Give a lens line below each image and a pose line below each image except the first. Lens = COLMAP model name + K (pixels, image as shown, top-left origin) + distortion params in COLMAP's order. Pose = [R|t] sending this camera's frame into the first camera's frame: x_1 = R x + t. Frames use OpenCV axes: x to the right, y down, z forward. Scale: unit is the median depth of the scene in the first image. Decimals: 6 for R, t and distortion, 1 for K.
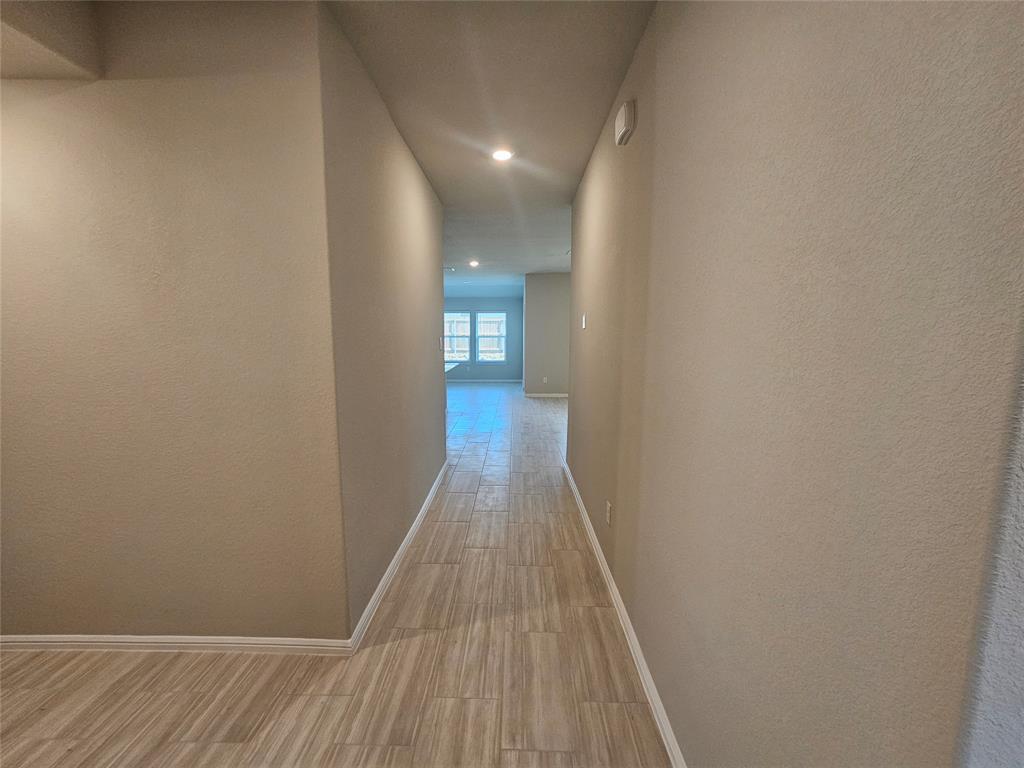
lens RADIAL K [[424.6, 0, 508.3], [0, 424.6, 381.3], [0, 0, 1]] dist [0.001017, -0.000443]
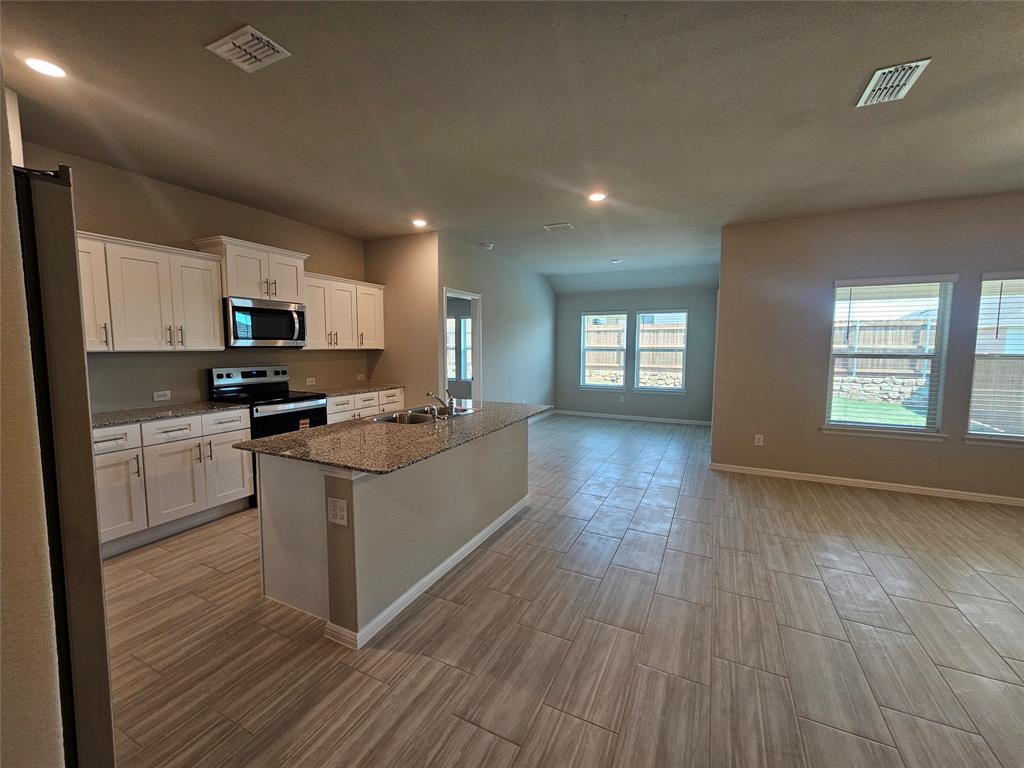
lens RADIAL K [[424.6, 0, 505.4], [0, 424.6, 379.3], [0, 0, 1]] dist [0.001017, -0.000443]
pose [[0.904738, 0.034112, -0.424600, 0.021407], [-0.048168, 0.998588, -0.022412, -0.035917], [0.423236, 0.040729, 0.905104, 0.328003]]
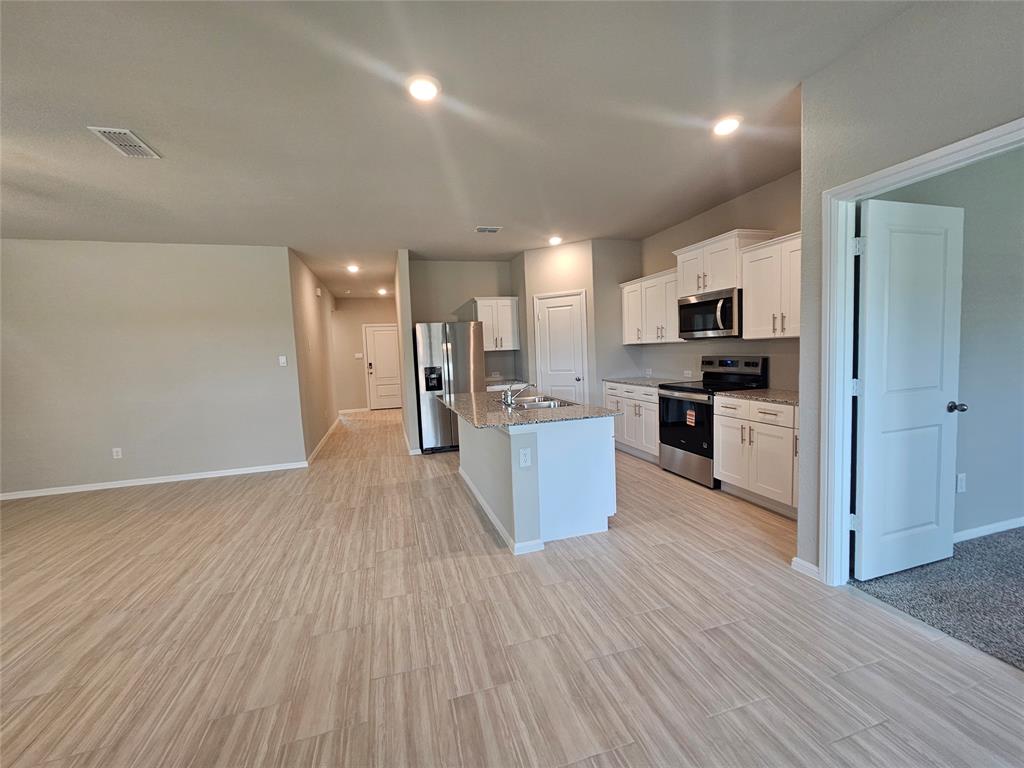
lens RADIAL K [[424.6, 0, 506.4], [0, 424.6, 383.2], [0, 0, 1]] dist [0.001017, -0.000443]
pose [[-0.956600, 0.059996, -0.285161, -0.025472], [0.006238, 0.982568, 0.185797, -0.084908], [0.291337, 0.175954, -0.940299, 0.796330]]
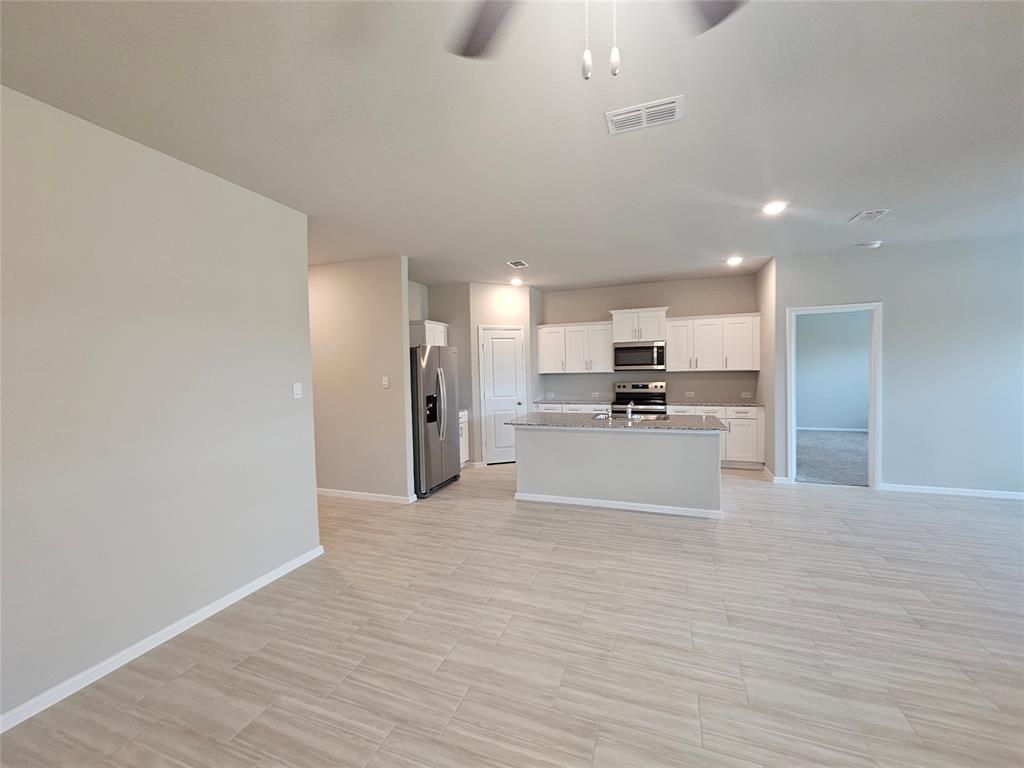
lens RADIAL K [[424.6, 0, 505.6], [0, 424.6, 383.3], [0, 0, 1]] dist [0.001017, -0.000443]
pose [[-0.332533, 0.040980, -0.942201, 0.256795], [-0.087208, 0.993439, 0.073987, -0.065697], [0.939051, 0.106771, -0.326777, 0.549565]]
